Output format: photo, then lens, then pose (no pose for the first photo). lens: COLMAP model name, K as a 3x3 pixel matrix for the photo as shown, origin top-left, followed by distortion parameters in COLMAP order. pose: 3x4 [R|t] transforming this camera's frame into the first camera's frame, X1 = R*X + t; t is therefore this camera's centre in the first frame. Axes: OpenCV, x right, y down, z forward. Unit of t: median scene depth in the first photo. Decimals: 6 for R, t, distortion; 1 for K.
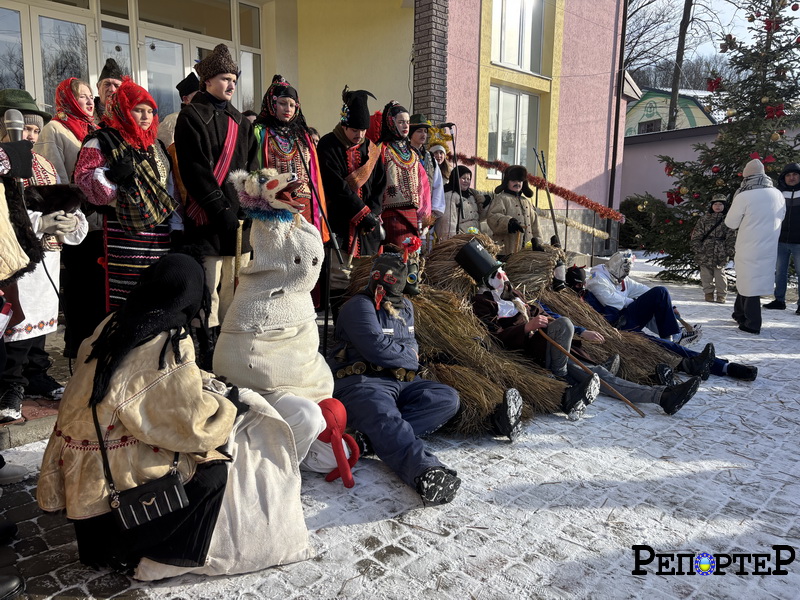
lens RADIAL K [[597.2, 0, 400.2], [0, 597.2, 304.4], [0, 0, 1]] dist [0.033821, -0.037842]
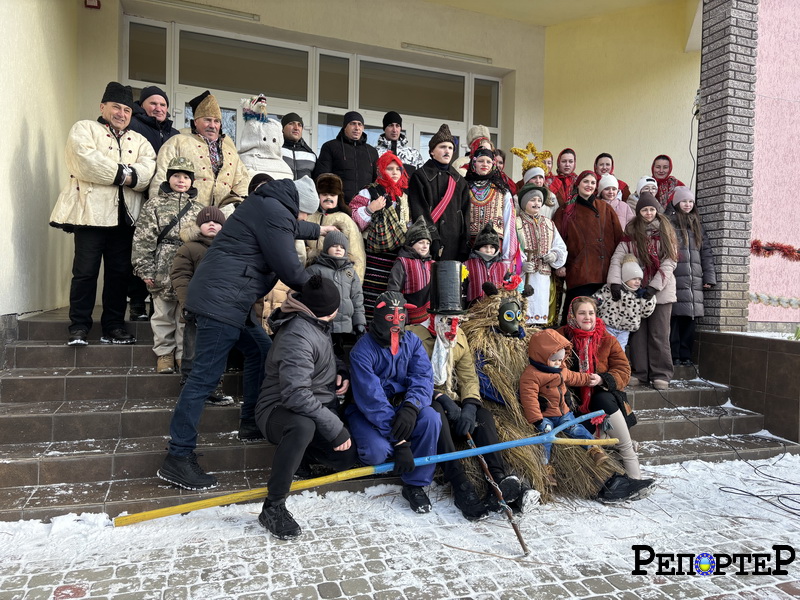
lens RADIAL K [[597.2, 0, 400.6], [0, 597.2, 301.4], [0, 0, 1]] dist [0.033821, -0.037842]
pose [[0.896457, 0.022030, -0.442582, 0.027220], [-0.089896, 0.987037, -0.132955, -0.073127], [0.433915, 0.158975, 0.886817, 0.284264]]
